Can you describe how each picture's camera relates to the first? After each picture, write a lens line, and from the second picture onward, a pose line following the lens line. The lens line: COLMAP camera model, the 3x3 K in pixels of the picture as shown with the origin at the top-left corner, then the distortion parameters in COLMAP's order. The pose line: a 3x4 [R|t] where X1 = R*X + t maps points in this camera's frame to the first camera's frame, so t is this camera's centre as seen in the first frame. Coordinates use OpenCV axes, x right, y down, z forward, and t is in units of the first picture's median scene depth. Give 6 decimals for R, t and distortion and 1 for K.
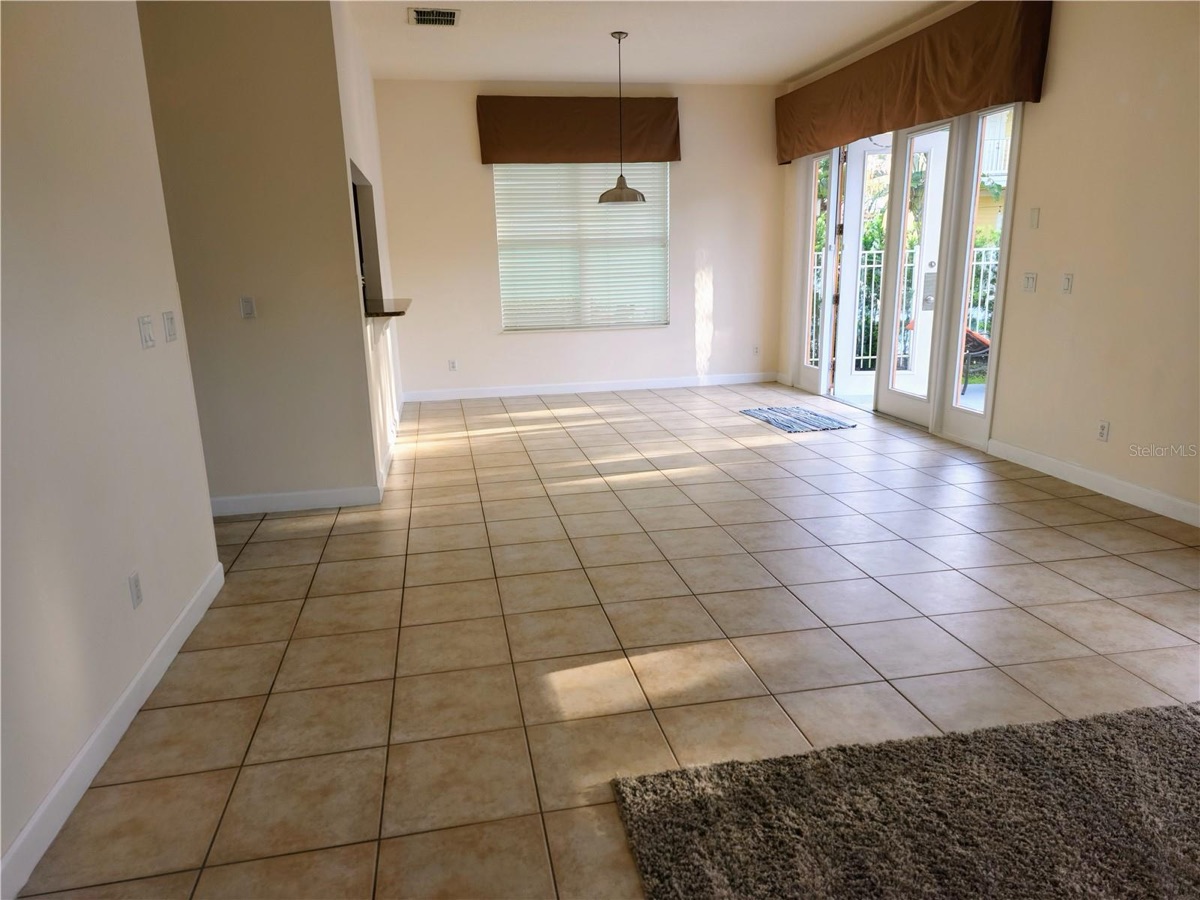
lens RADIAL K [[804.4, 0, 605.1], [0, 804.4, 445.5], [0, 0, 1]] dist [-0.000877, -0.007414]
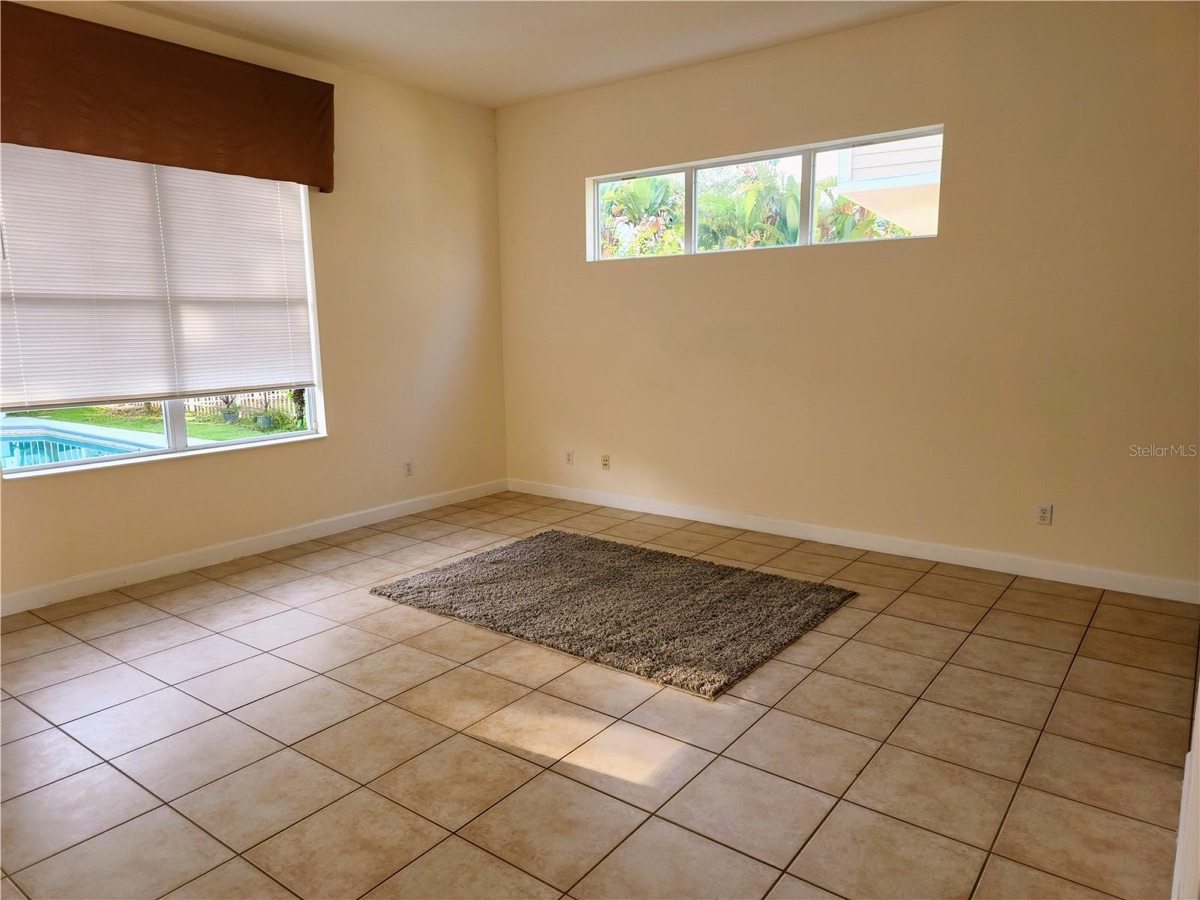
lens RADIAL K [[804.4, 0, 605.7], [0, 804.4, 455.9], [0, 0, 1]] dist [-0.000877, -0.007414]
pose [[-0.670156, -0.092114, 0.736482, -0.797400], [0.192835, 0.936586, 0.292610, -0.387543], [-0.716733, 0.338114, -0.609896, 1.731935]]
